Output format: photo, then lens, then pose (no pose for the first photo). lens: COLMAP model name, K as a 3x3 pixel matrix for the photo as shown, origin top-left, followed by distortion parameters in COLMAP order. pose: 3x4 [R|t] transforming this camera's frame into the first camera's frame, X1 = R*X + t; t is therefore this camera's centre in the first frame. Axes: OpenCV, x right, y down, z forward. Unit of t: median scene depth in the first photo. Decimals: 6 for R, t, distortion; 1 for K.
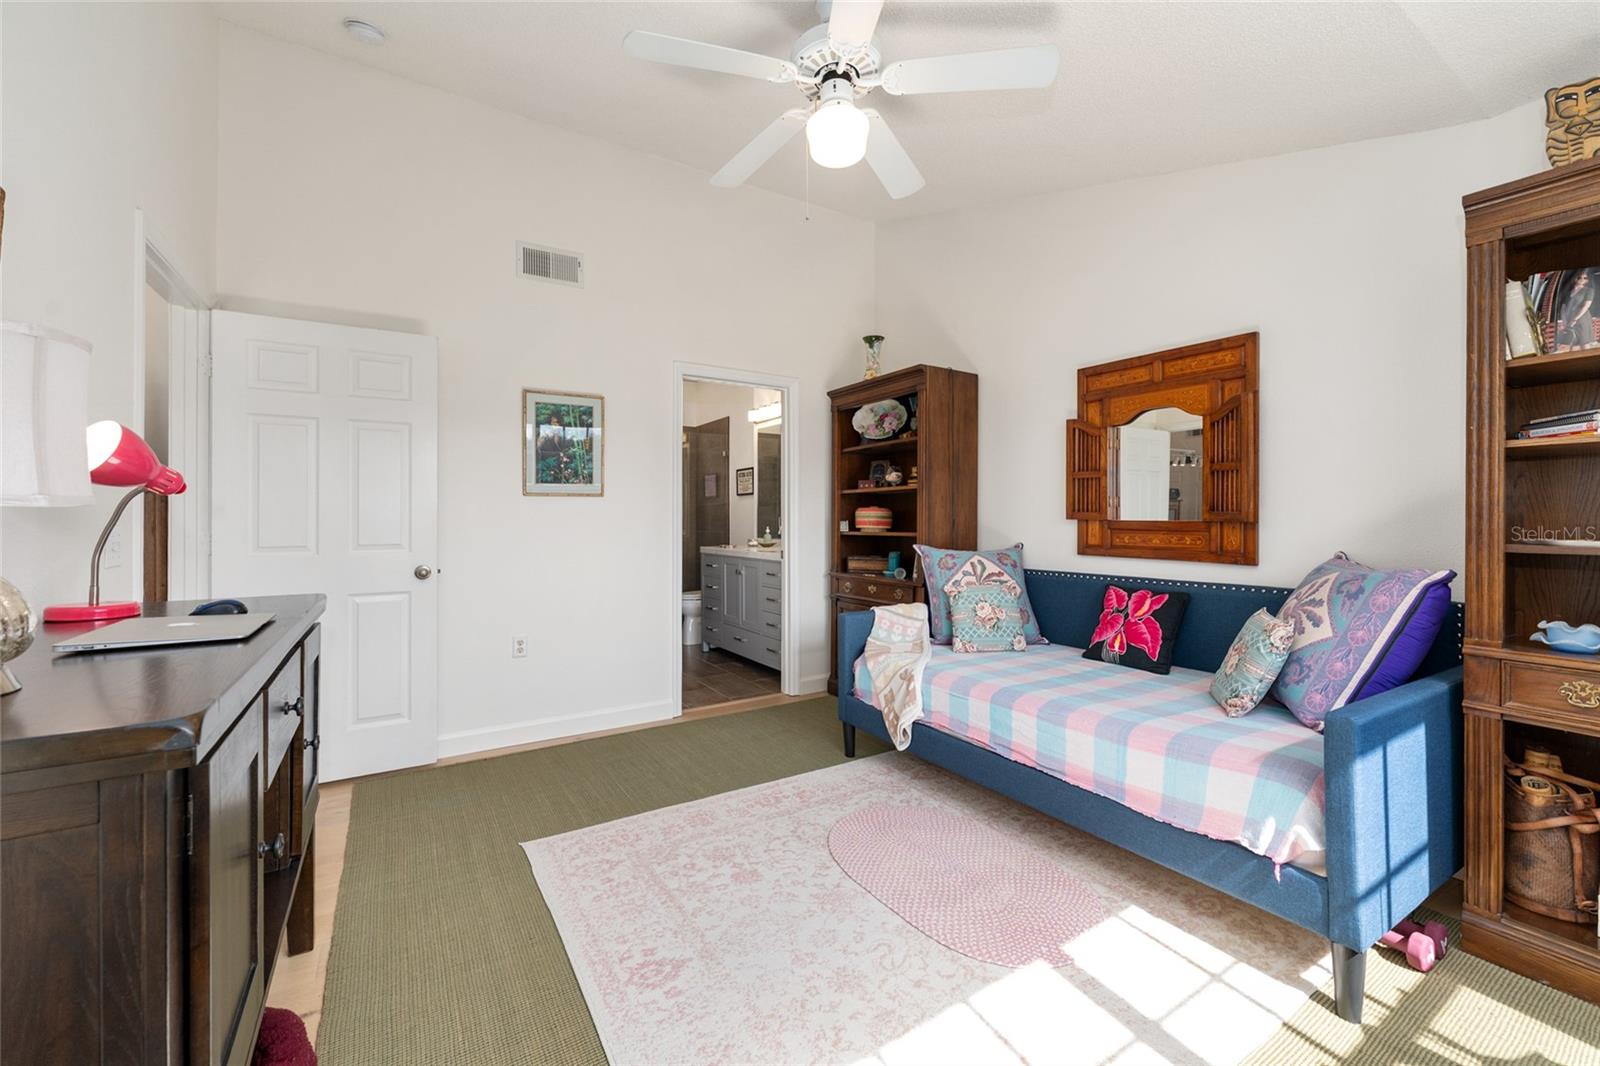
lens RADIAL K [[640.4, 0, 786.4], [0, 640.4, 512.0], [0, 0, 1]] dist [0.005020, -0.001872]
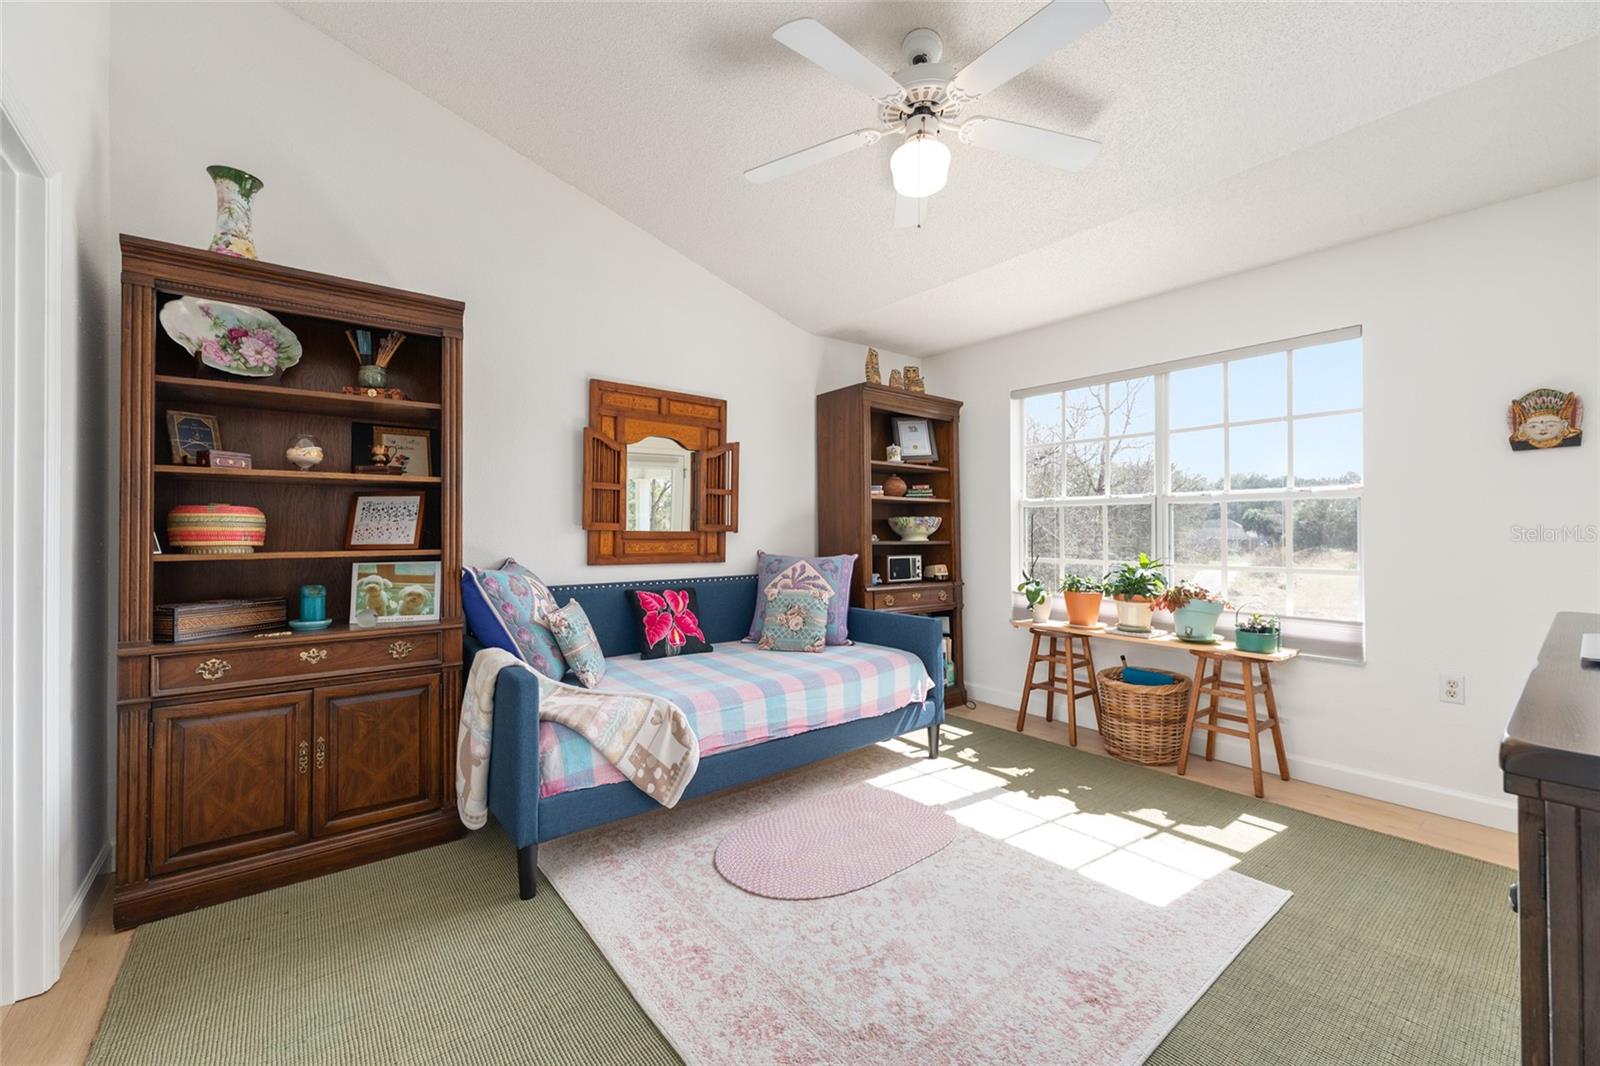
lens RADIAL K [[640.4, 0, 807.4], [0, 640.4, 525.1], [0, 0, 1]] dist [0.005020, -0.001872]
pose [[-0.133953, 0.011061, 0.990926, -0.657222], [-0.012012, 0.999846, -0.012784, 0.014589], [-0.990915, -0.013616, -0.133799, 0.918744]]
